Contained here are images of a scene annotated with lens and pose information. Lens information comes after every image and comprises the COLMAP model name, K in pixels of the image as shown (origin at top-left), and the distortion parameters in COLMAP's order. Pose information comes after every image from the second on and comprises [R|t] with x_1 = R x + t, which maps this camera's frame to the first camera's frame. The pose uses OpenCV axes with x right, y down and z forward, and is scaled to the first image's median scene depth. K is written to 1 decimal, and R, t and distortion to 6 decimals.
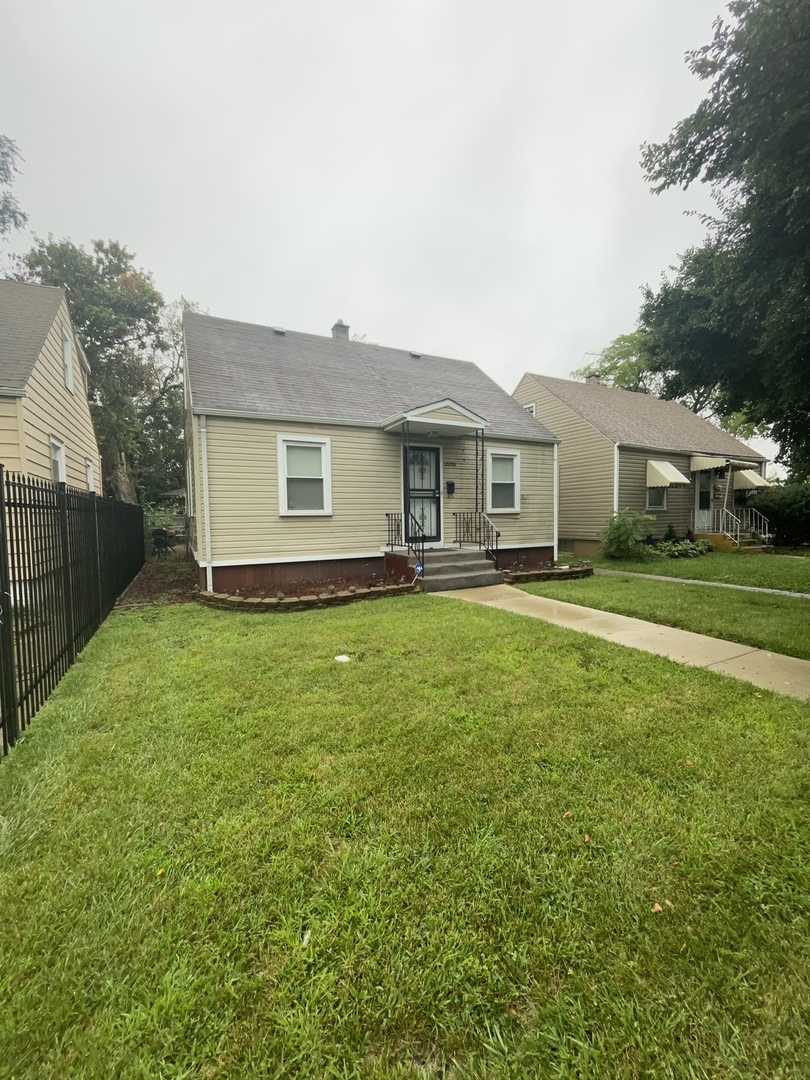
lens RADIAL K [[437.4, 0, 404.4], [0, 437.4, 539.2], [0, 0, 1]] dist [-0.002310, -0.000360]
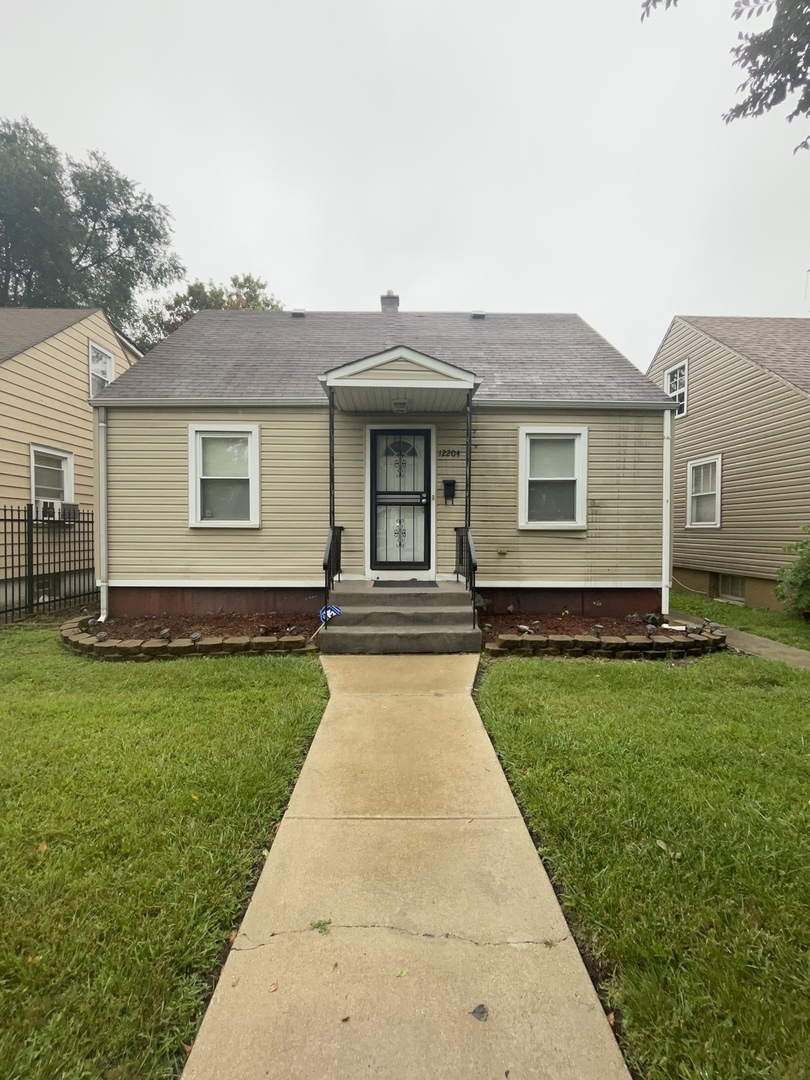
lens RADIAL K [[437.4, 0, 404.5], [0, 437.4, 539.6], [0, 0, 1]] dist [-0.002310, -0.000360]
pose [[0.895129, 0.028618, -0.444888, 0.342213], [-0.041404, 0.998961, -0.019046, -0.027227], [0.443881, 0.035469, 0.895384, 0.390865]]
